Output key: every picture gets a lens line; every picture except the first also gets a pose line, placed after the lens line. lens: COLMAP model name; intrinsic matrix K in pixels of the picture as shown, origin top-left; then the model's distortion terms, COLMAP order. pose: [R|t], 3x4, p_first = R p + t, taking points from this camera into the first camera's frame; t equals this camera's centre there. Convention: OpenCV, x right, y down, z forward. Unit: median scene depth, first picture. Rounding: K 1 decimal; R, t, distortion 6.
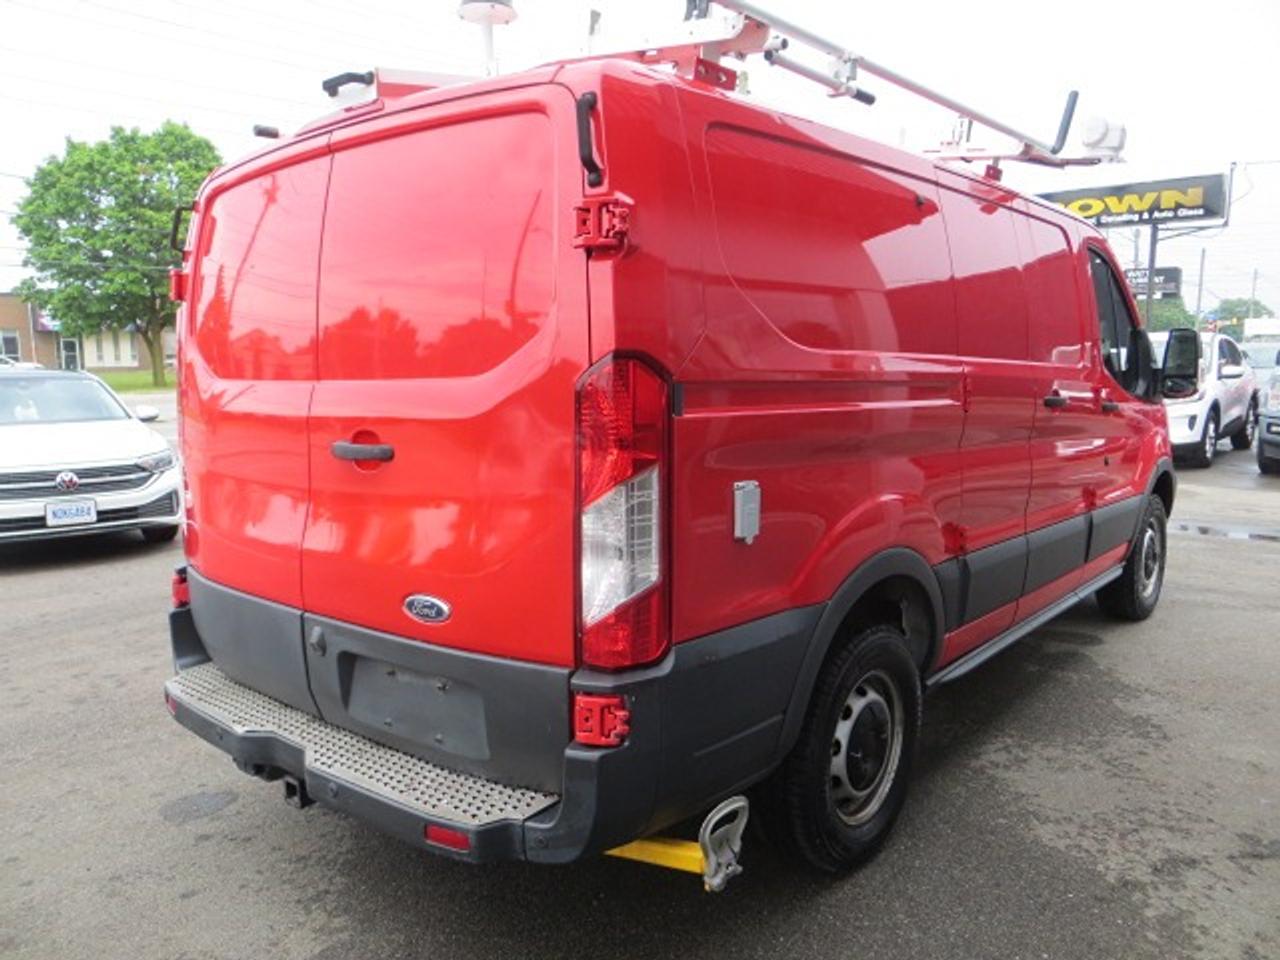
lens RADIAL K [[949.2, 0, 632.3], [0, 949.2, 485.8], [0, 0, 1]] dist [-0.013425, 0.001066]
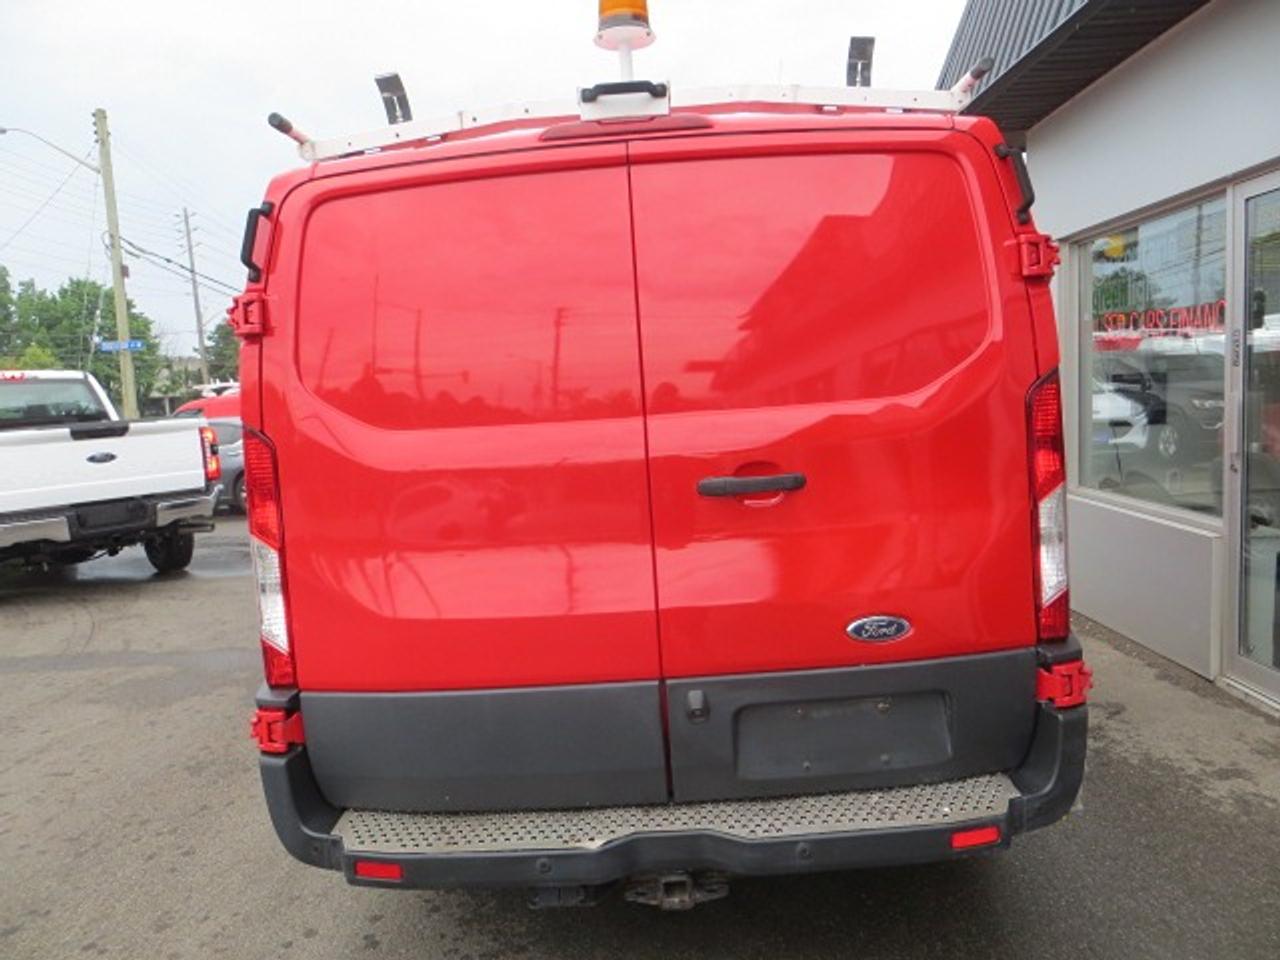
lens RADIAL K [[949.2, 0, 632.3], [0, 949.2, 485.8], [0, 0, 1]] dist [-0.013425, 0.001066]
pose [[0.780988, -0.095942, 0.617133, -0.895587], [0.135769, 0.990580, -0.017817, -0.032248], [-0.609610, 0.097703, 0.786657, 0.316571]]
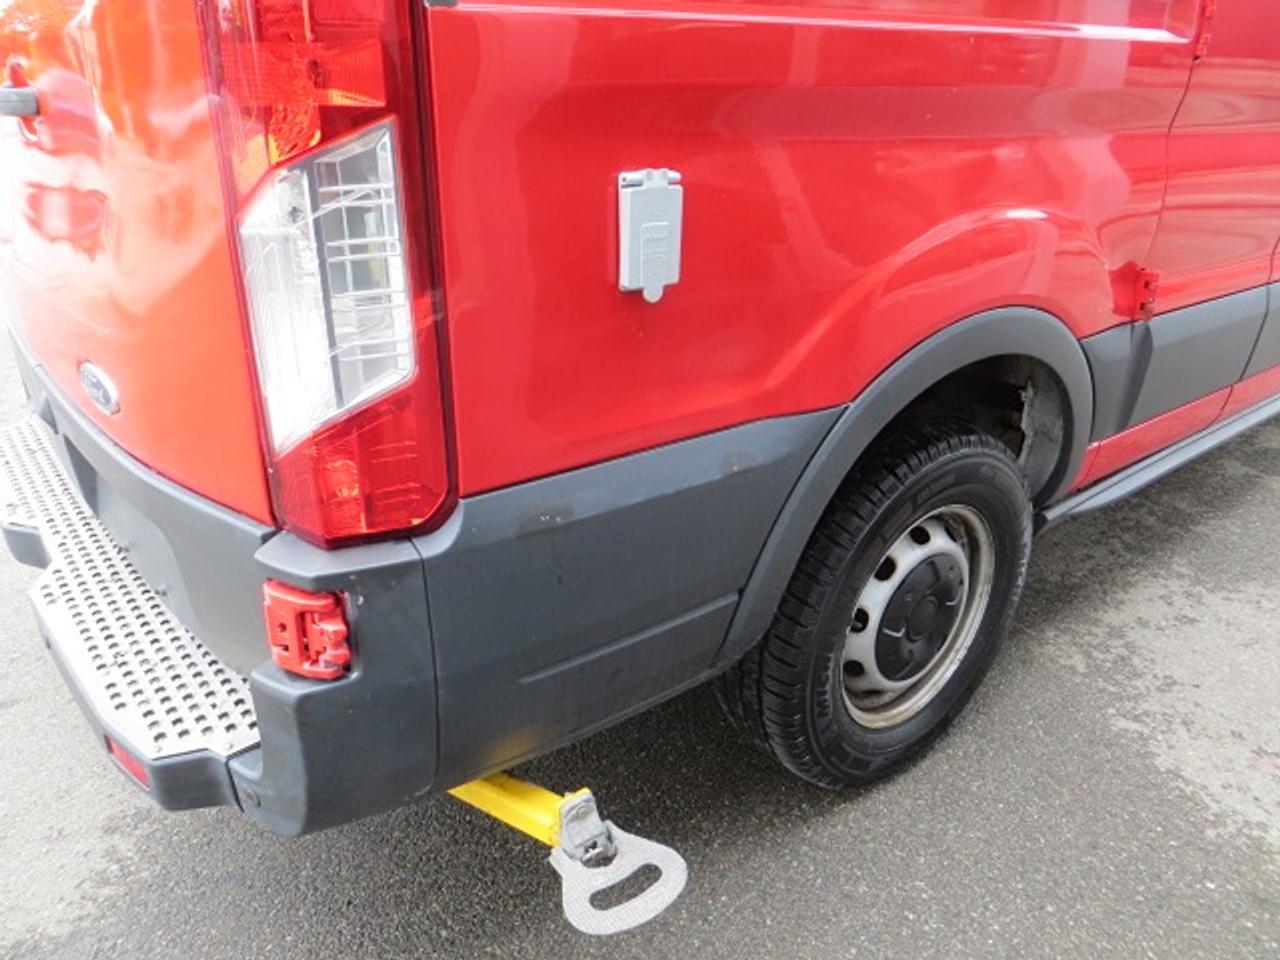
lens RADIAL K [[949.2, 0, 632.3], [0, 949.2, 485.8], [0, 0, 1]] dist [-0.013425, 0.001066]
pose [[0.980905, 0.085115, -0.174871, 0.184352], [-0.028383, 0.952171, 0.304245, 0.001458], [0.192403, -0.293472, 0.936406, 0.442706]]
